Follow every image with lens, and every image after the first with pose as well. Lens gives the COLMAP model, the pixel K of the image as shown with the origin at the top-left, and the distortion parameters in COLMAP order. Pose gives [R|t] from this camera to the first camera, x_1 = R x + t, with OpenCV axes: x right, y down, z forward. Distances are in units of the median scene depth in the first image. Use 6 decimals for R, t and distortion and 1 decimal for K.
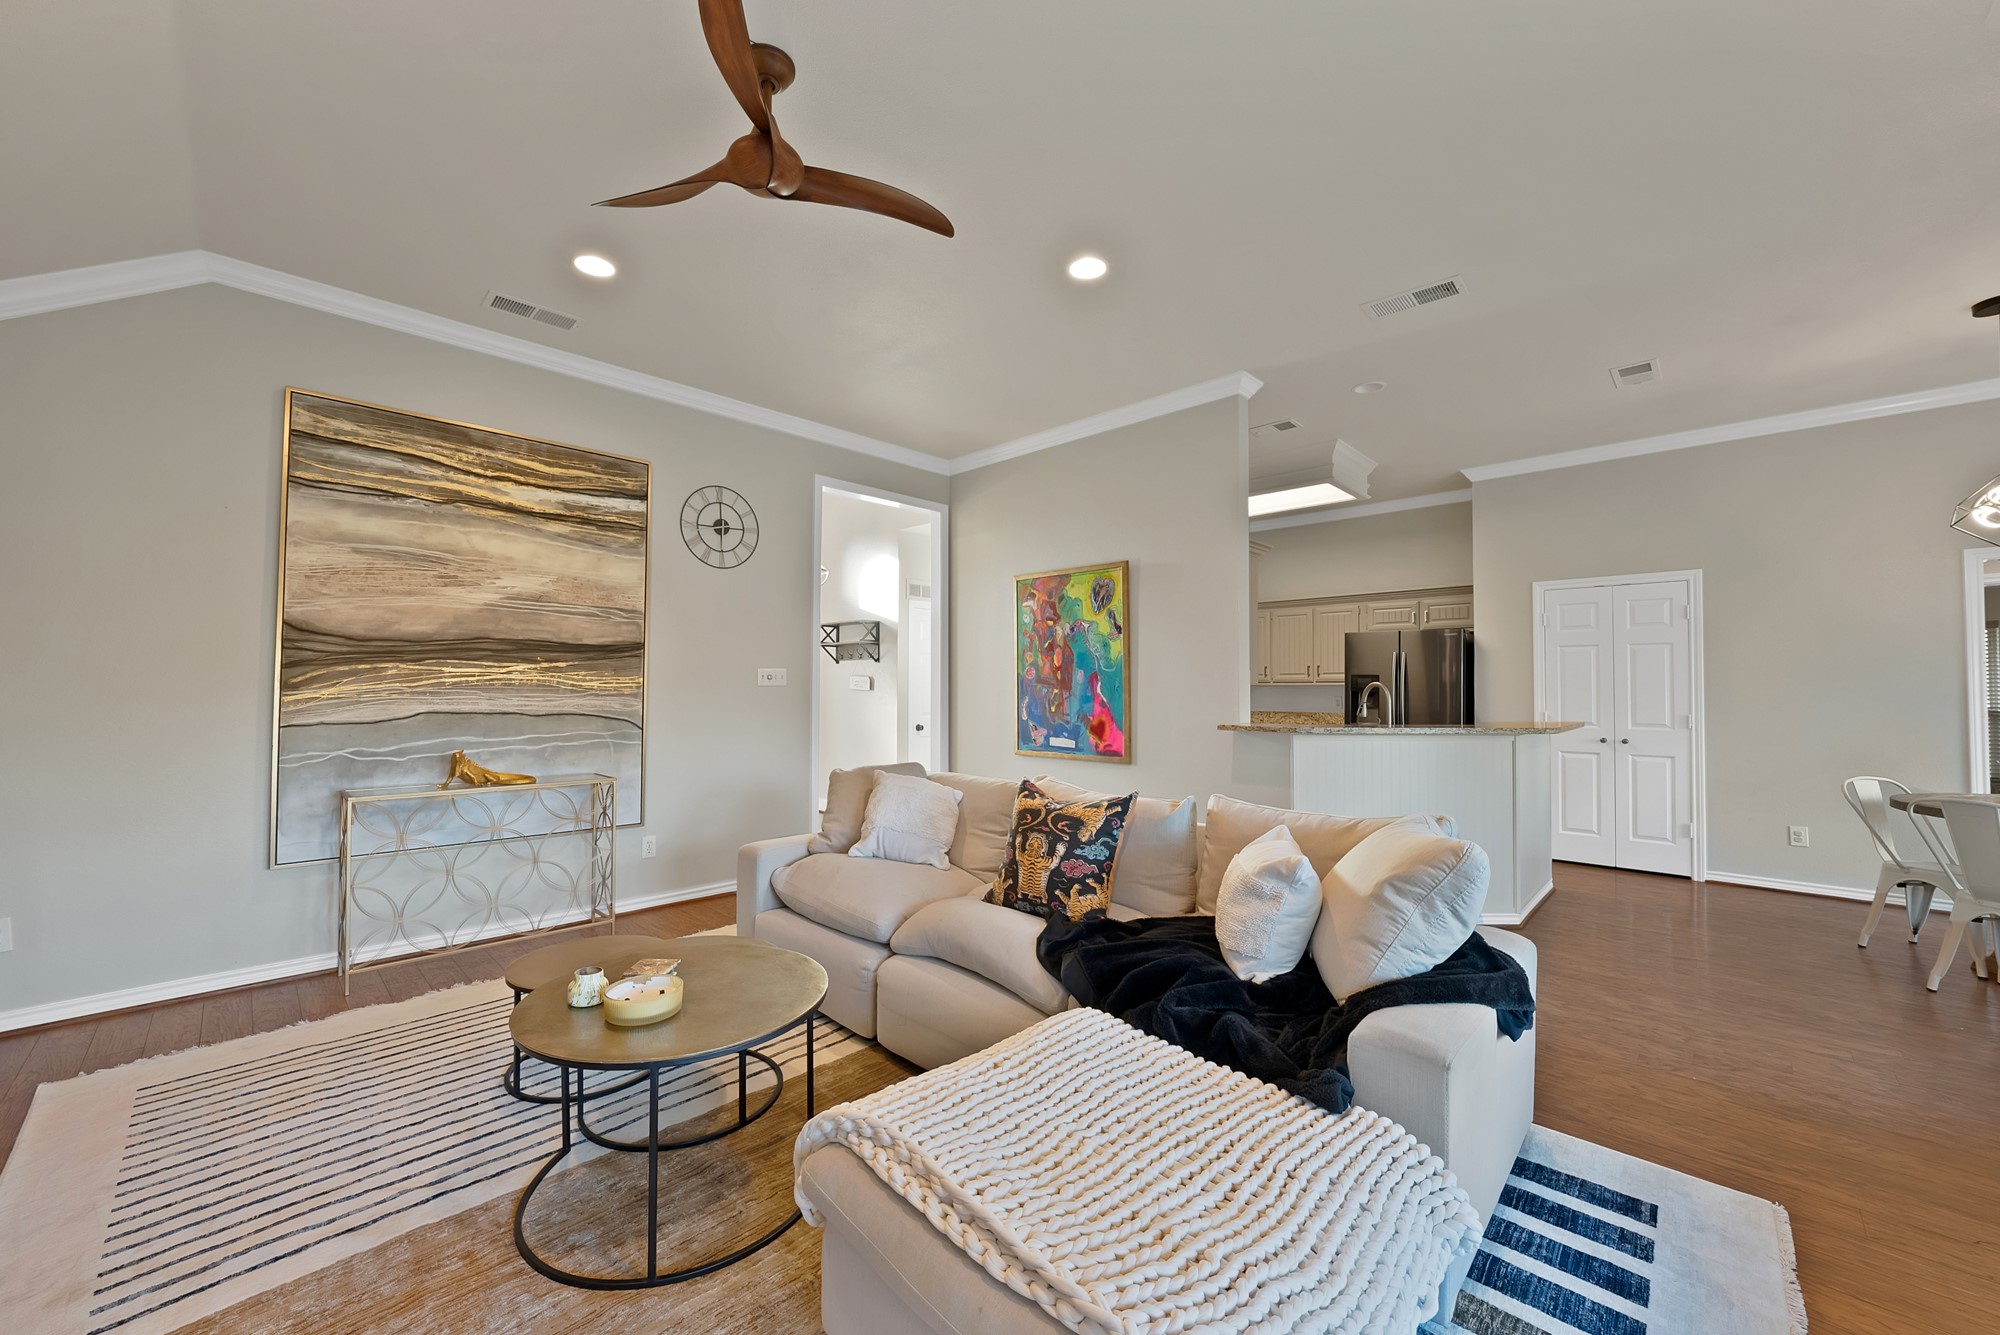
lens RADIAL K [[763.0, 0, 993.1], [0, 763.0, 671.5], [0, 0, 1]] dist [-0.023499, 0.000170]
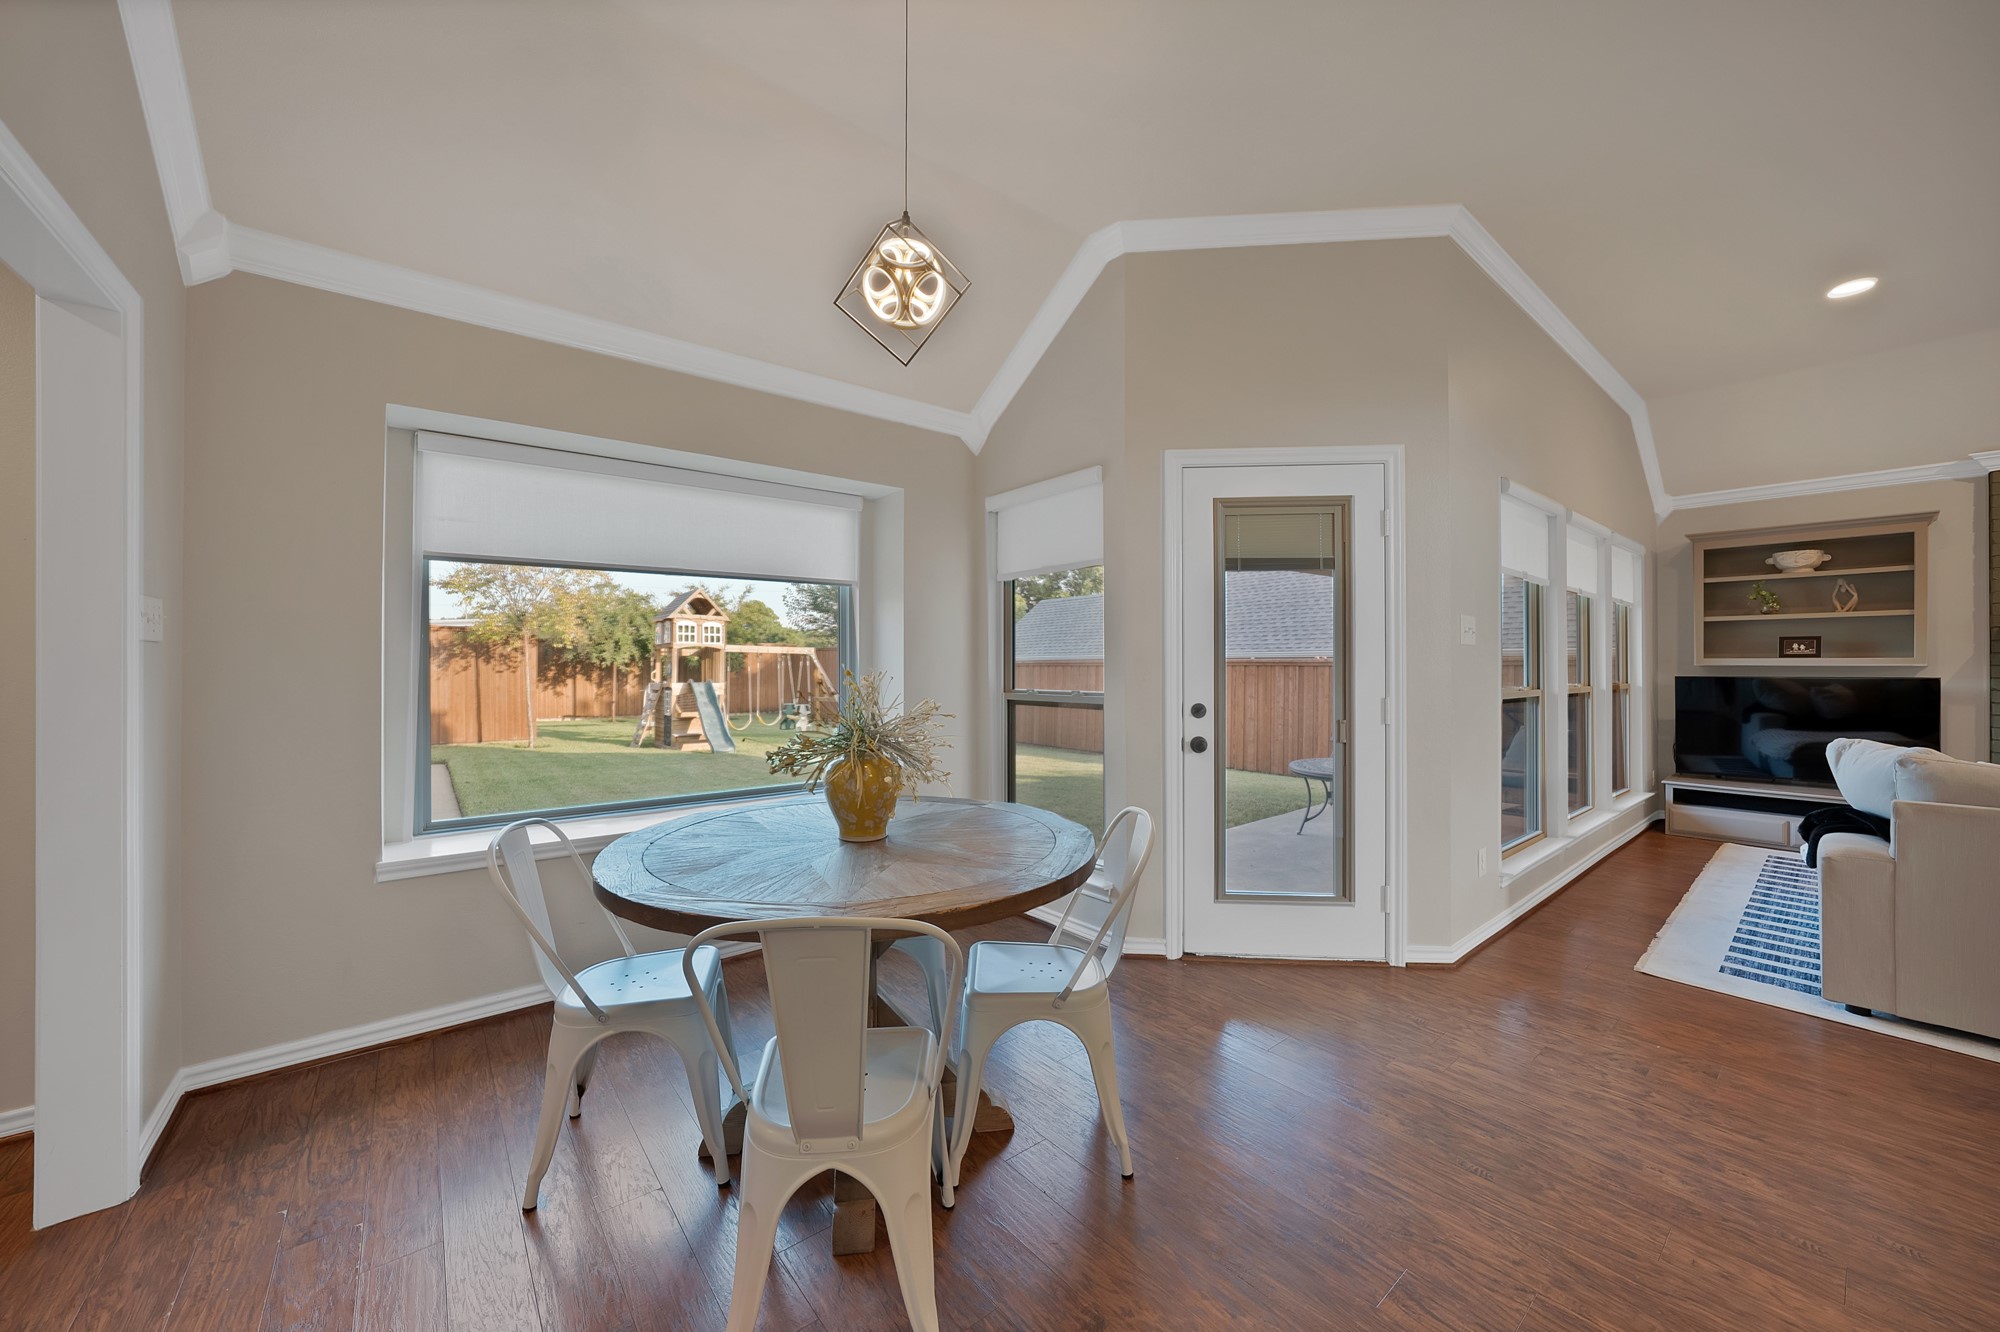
lens RADIAL K [[714.6, 0, 990.8], [0, 714.6, 660.4], [0, 0, 1]] dist [-0.015923, 0.000437]
pose [[-0.992551, -0.001700, 0.121816, 0.887352], [-0.005313, 0.999555, -0.029343, 0.038659], [-0.121712, -0.029772, -0.992119, 1.056488]]
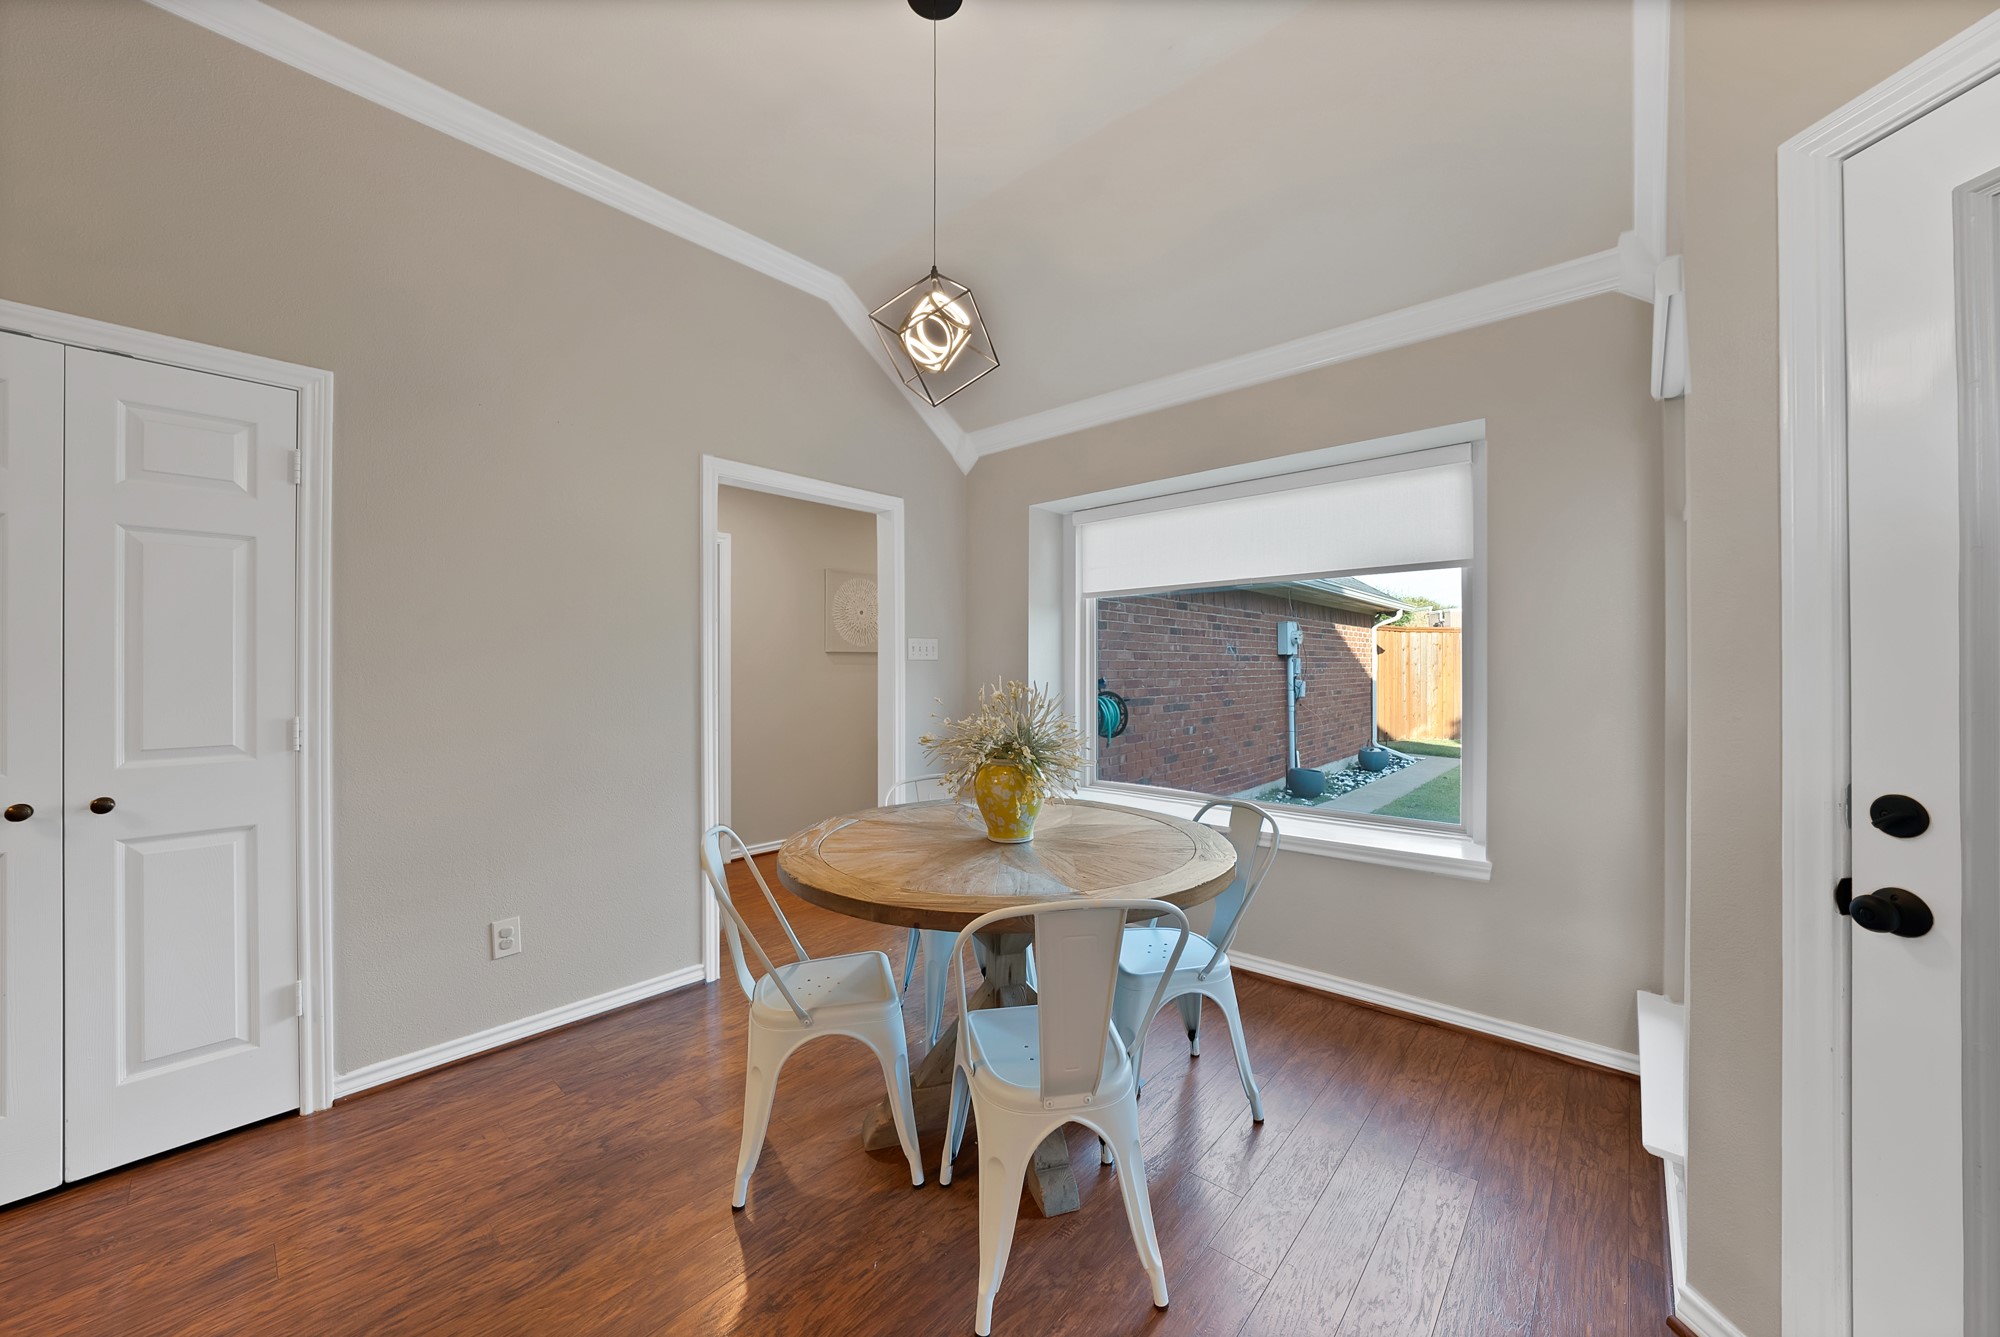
lens RADIAL K [[730.5, 0, 980.3], [0, 730.5, 666.3], [0, 0, 1]] dist [-0.001767, 0.000226]
pose [[-0.041551, -0.006399, 0.999116, 0.563492], [-0.023426, 0.999711, 0.005428, 0.020532], [-0.998862, -0.023180, -0.041689, 0.702023]]
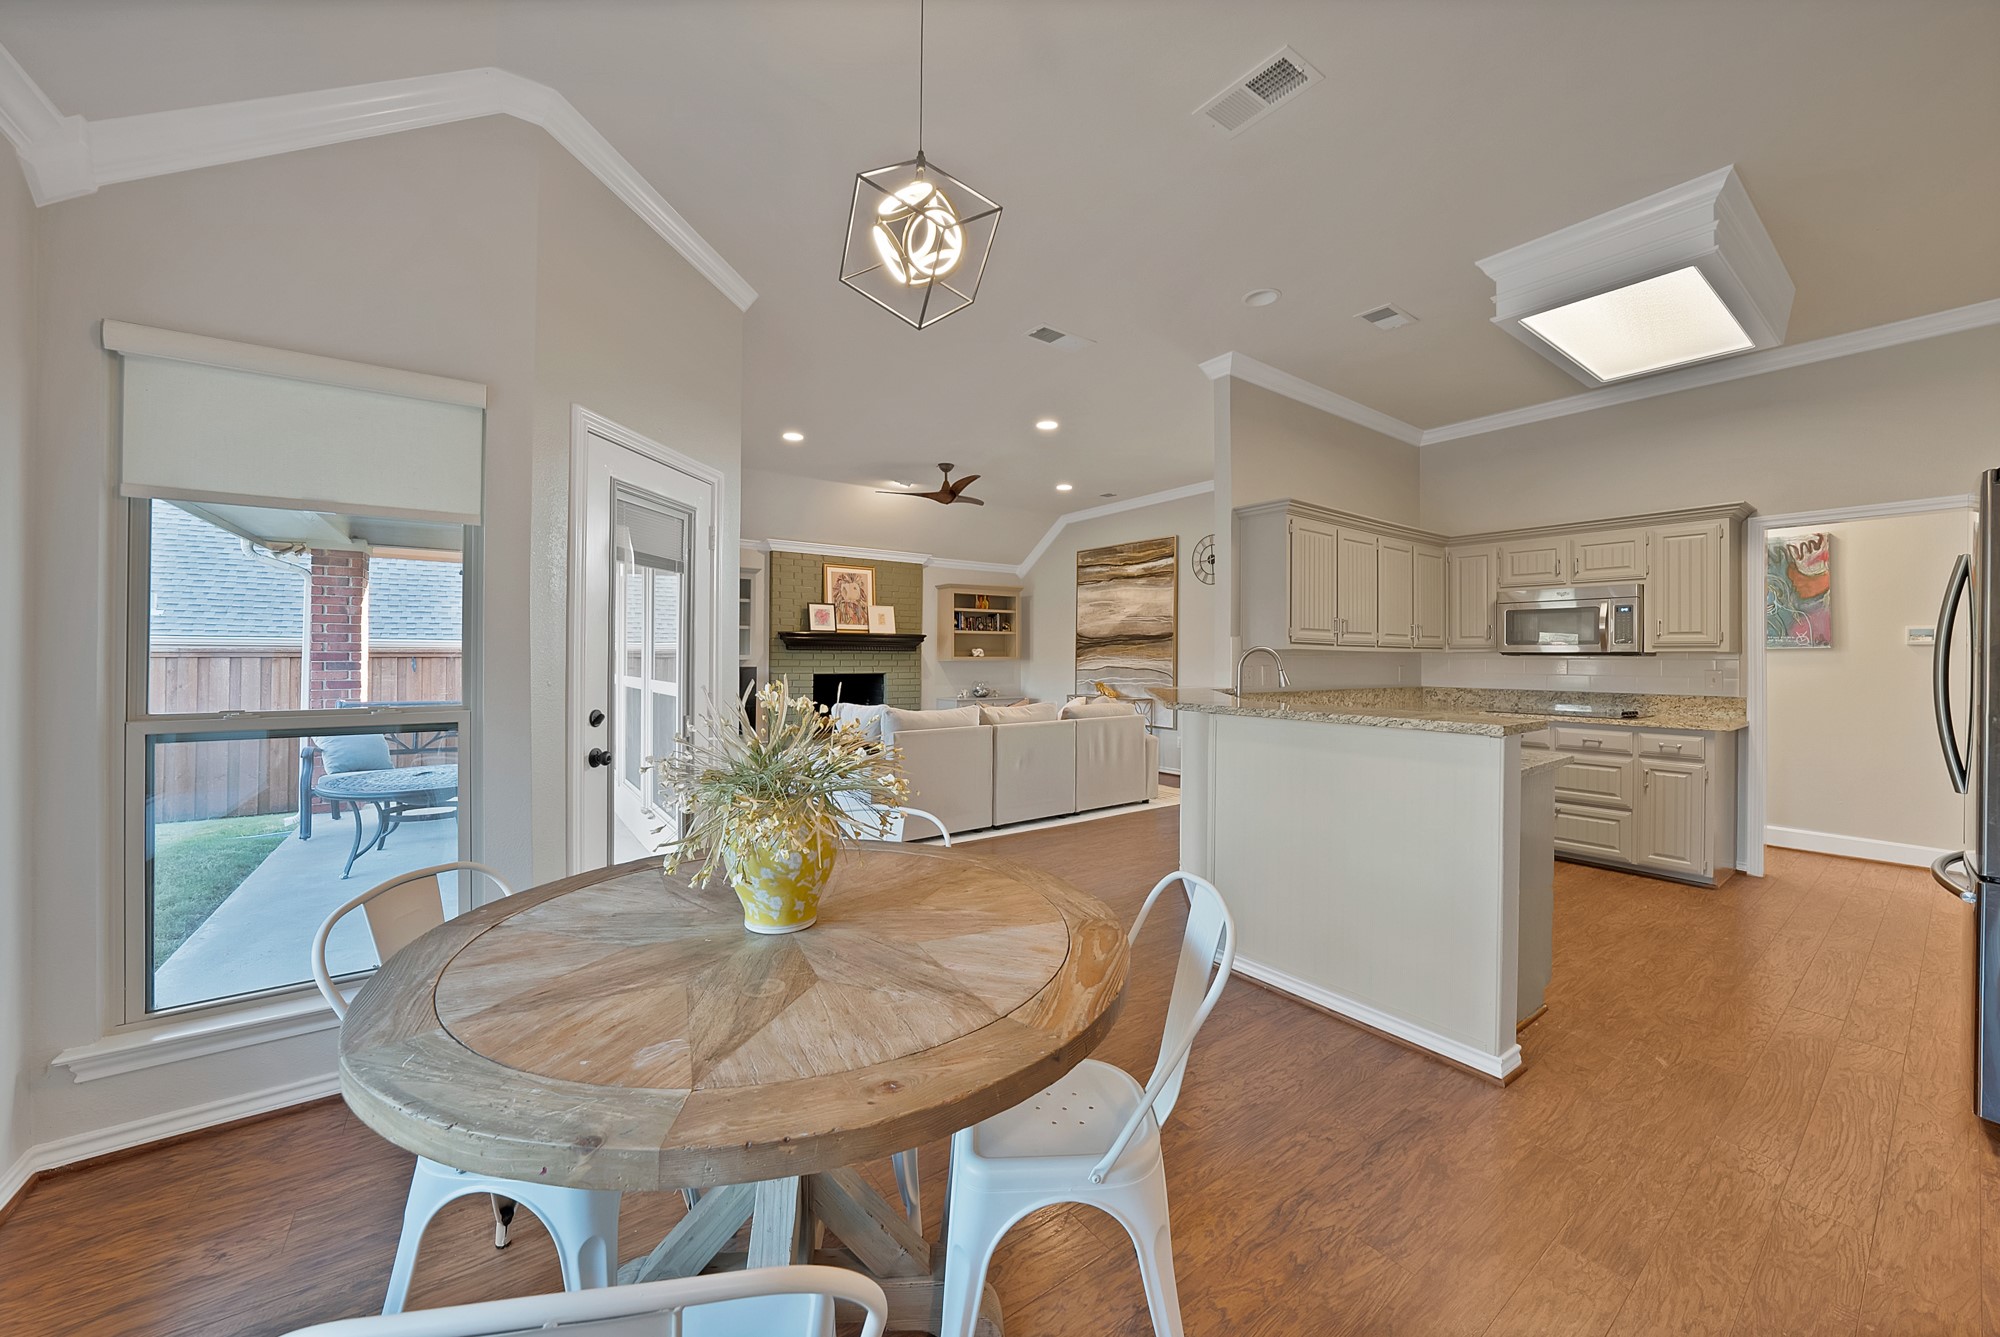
lens RADIAL K [[725.6, 0, 988.4], [0, 725.6, 654.2], [0, 0, 1]] dist [-0.027696, 0.007076]
pose [[-0.186507, -0.007891, -0.982422, 1.262350], [0.015107, 0.999826, -0.010899, 0.025062], [0.982338, -0.016874, -0.186355, 0.806399]]
